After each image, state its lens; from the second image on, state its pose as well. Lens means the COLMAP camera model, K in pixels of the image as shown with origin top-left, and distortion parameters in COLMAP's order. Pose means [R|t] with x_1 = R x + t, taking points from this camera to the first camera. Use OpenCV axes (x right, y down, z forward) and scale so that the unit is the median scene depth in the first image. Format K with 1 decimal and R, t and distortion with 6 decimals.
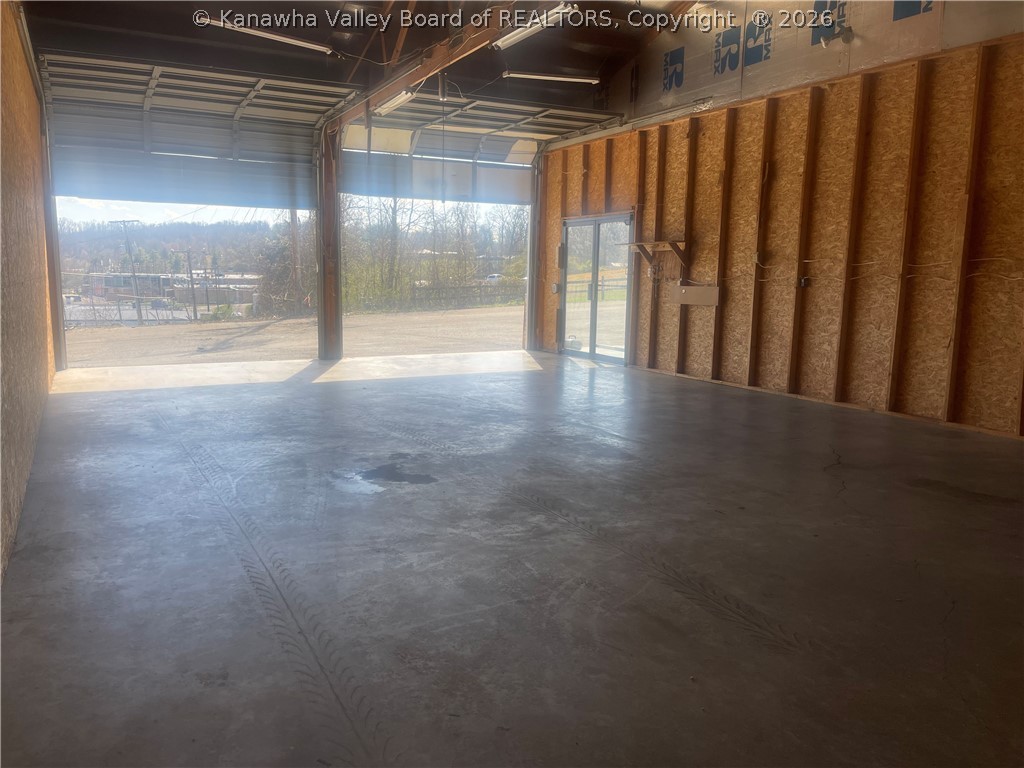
lens RADIAL K [[779.5, 0, 509.7], [0, 779.5, 389.3], [0, 0, 1]] dist [0.057827, -0.057473]
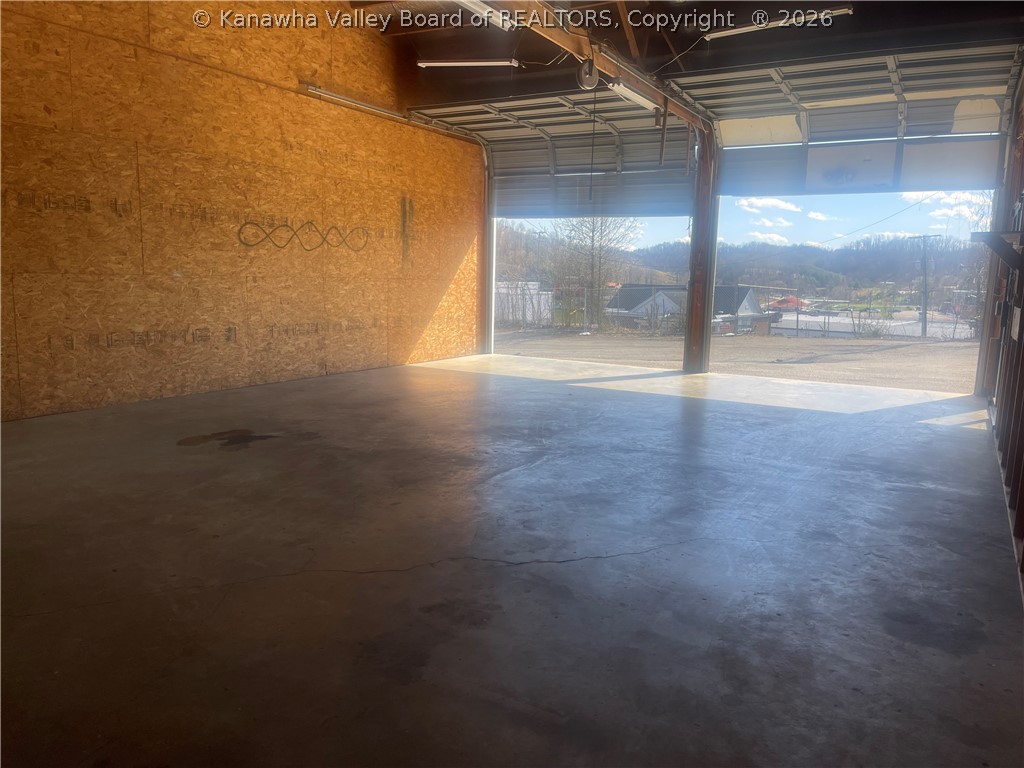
lens RADIAL K [[779.5, 0, 510.3], [0, 779.5, 391.4], [0, 0, 1]] dist [0.057827, -0.057473]
pose [[0.531538, 0.133140, -0.836505, 0.691752], [-0.148820, 0.986887, 0.062510, -0.064375], [0.833858, 0.091262, 0.544382, 0.463866]]
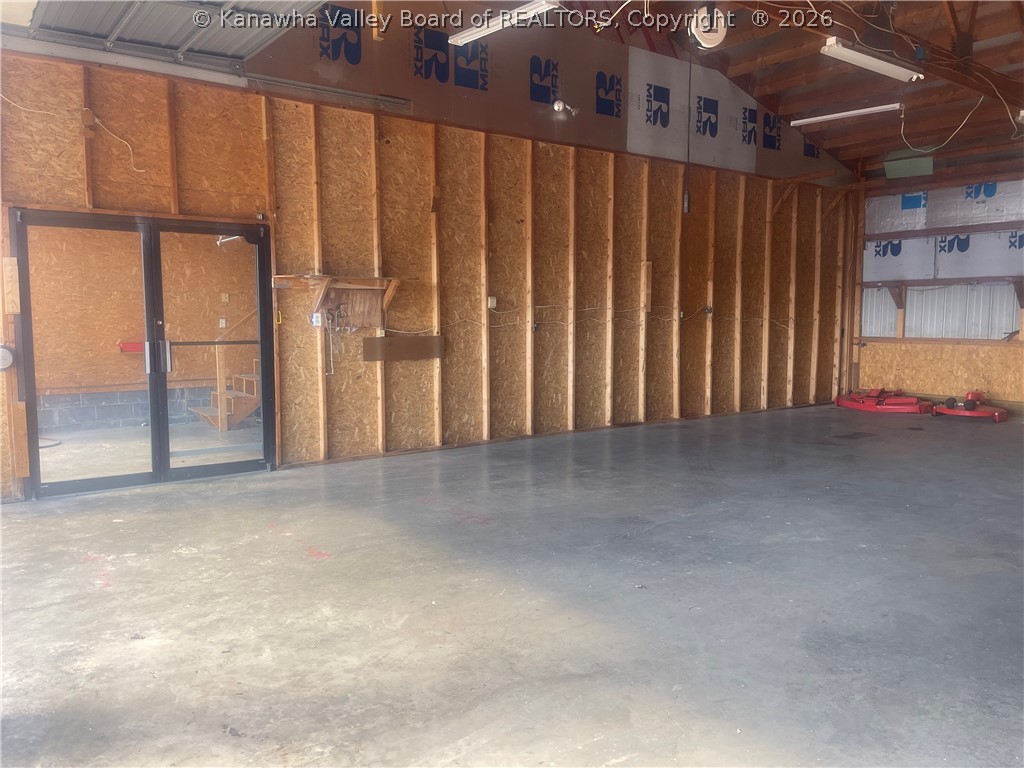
lens RADIAL K [[779.5, 0, 515.0], [0, 779.5, 384.6], [0, 0, 1]] dist [0.057827, -0.057473]
pose [[-0.129434, -0.094516, 0.987073, -0.840059], [0.148350, 0.982398, 0.113521, -0.240315], [-0.980428, 0.161125, -0.113135, 1.517729]]
